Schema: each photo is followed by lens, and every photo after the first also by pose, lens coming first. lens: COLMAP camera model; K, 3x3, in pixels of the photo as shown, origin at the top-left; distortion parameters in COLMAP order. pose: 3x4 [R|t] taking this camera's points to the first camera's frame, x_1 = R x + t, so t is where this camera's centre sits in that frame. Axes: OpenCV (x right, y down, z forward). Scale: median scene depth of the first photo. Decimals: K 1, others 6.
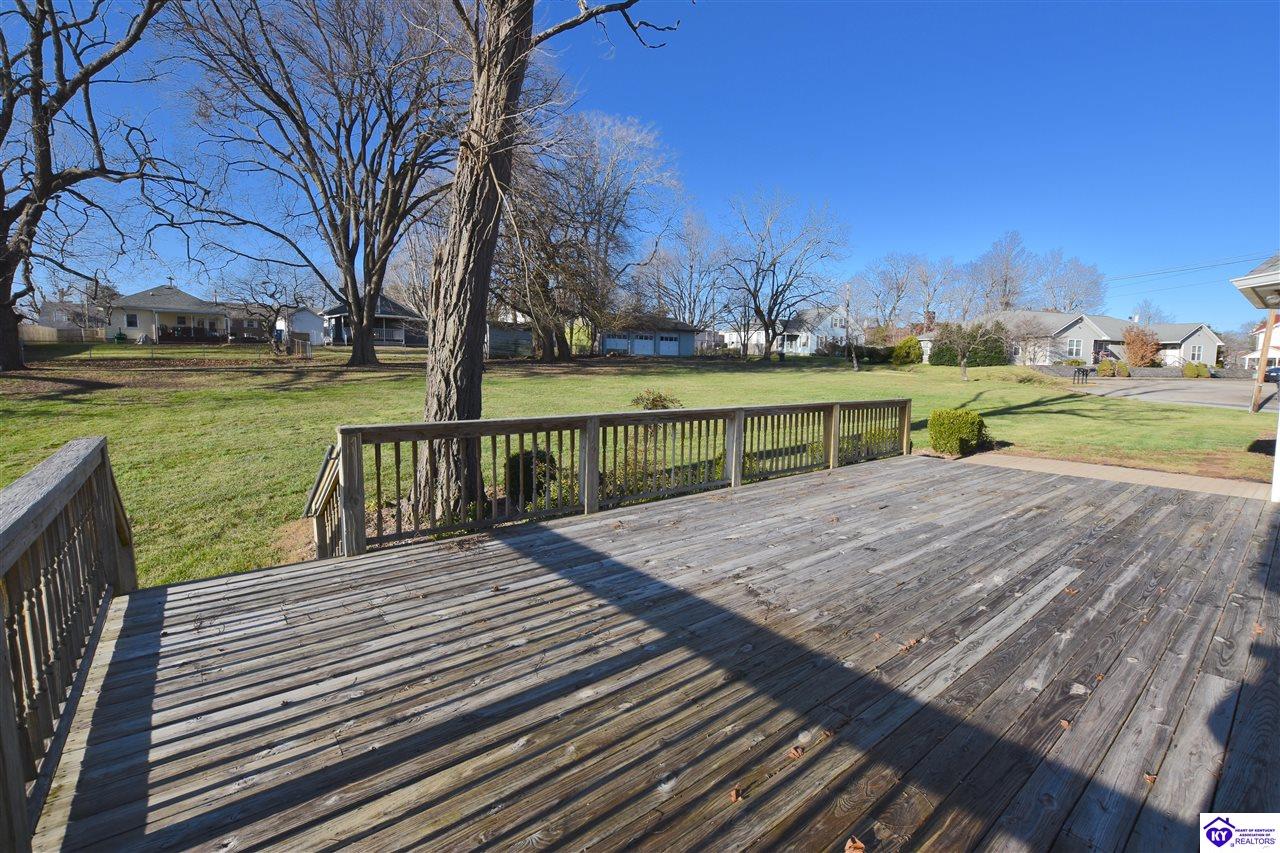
lens RADIAL K [[567.1, 0, 644.6], [0, 567.1, 418.8], [0, 0, 1]] dist [-0.035938, 0.007587]
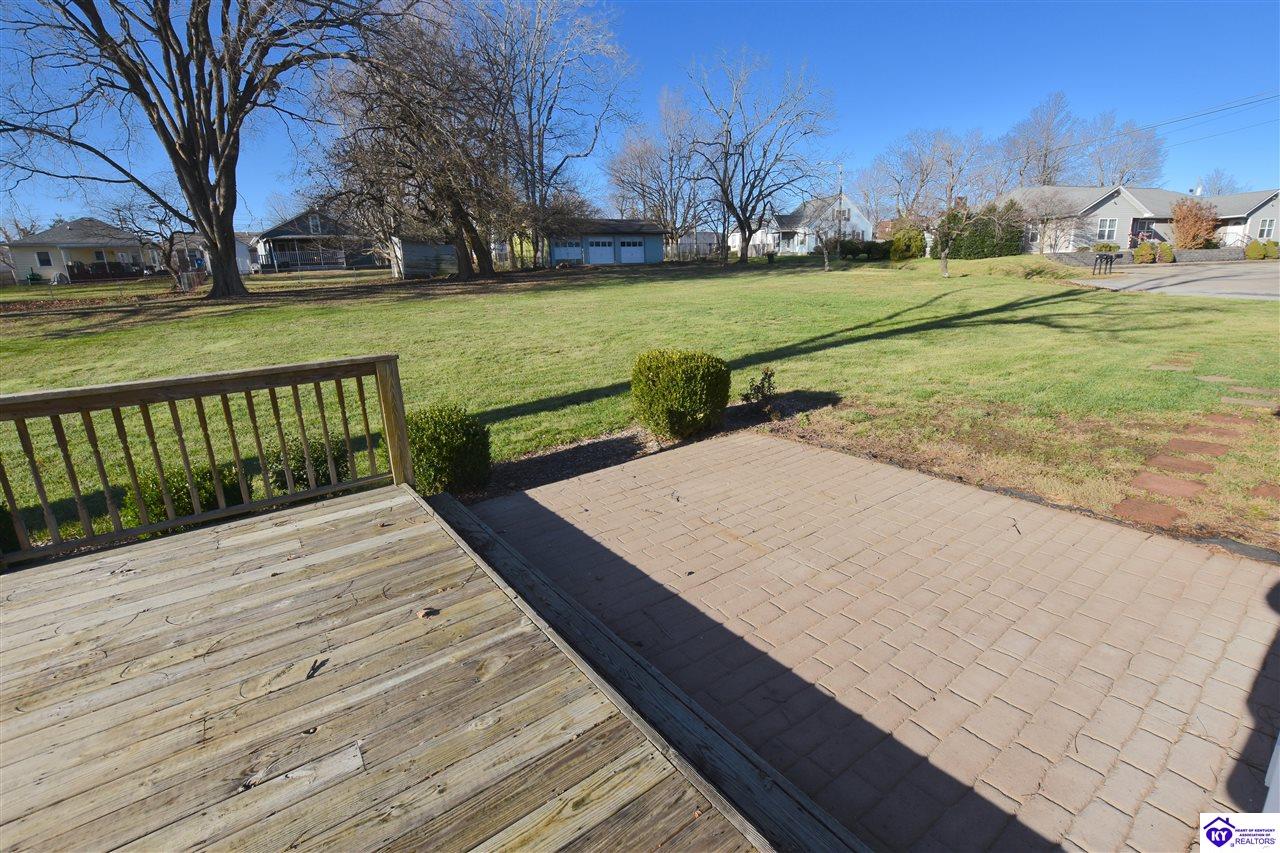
lens RADIAL K [[567.1, 0, 644.6], [0, 567.1, 418.8], [0, 0, 1]] dist [-0.035938, 0.007587]
pose [[0.997439, -0.037166, -0.061113, 0.119183], [0.046201, 0.987024, 0.153781, -0.007704], [0.054605, -0.156211, 0.986213, 0.103187]]
